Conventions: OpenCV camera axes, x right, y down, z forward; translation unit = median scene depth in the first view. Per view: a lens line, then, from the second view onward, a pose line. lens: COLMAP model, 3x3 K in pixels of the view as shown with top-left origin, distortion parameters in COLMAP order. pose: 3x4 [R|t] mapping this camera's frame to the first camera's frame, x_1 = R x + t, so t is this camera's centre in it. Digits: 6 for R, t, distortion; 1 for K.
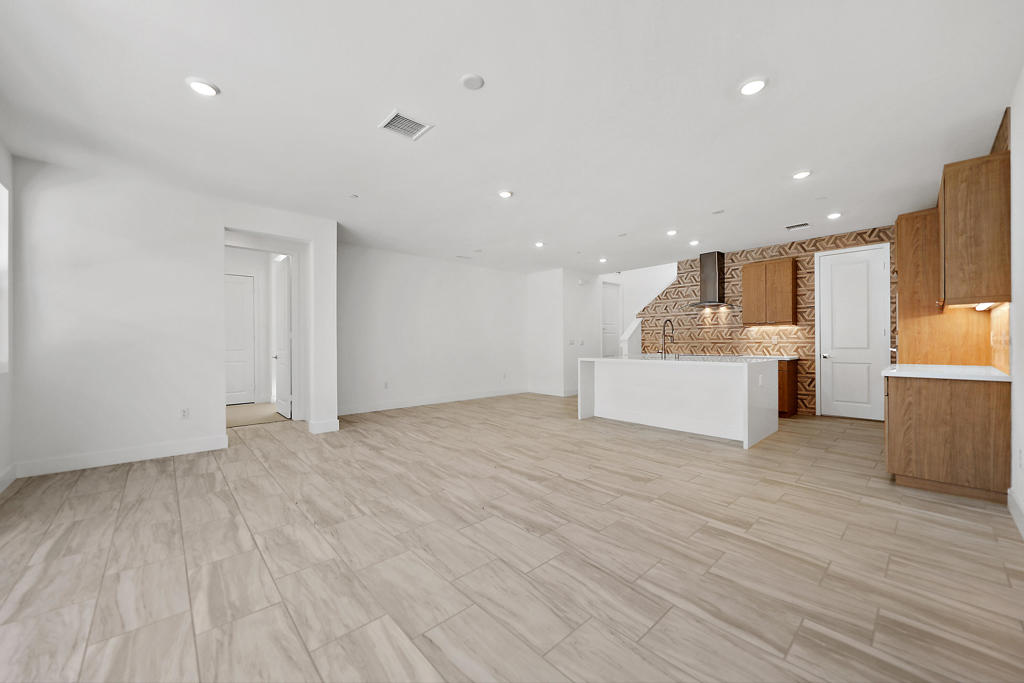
lens RADIAL K [[380.1, 0, 512.0], [0, 380.1, 341.5], [0, 0, 1]] dist [0.009522, -0.000237]
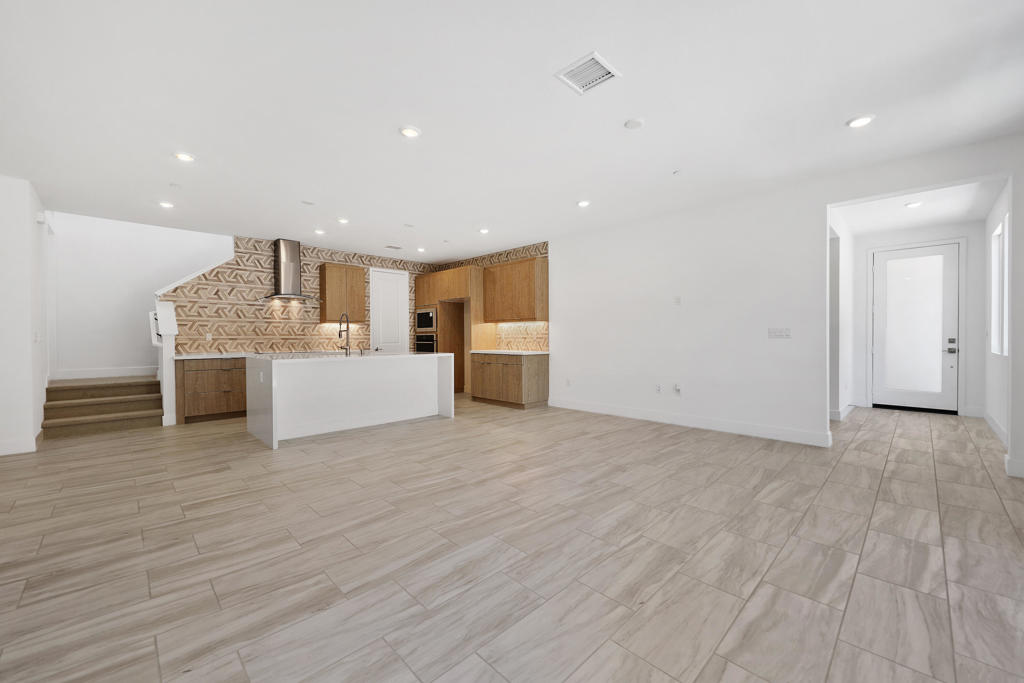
lens RADIAL K [[410.9, 0, 512.0], [0, 410.9, 341.5], [0, 0, 1]] dist [0.014225, 0.000215]
pose [[-0.044187, -0.005001, 0.999011, -1.015283], [0.000216, 0.999987, 0.005015, 0.010350], [-0.999023, 0.000437, -0.044185, 1.042895]]
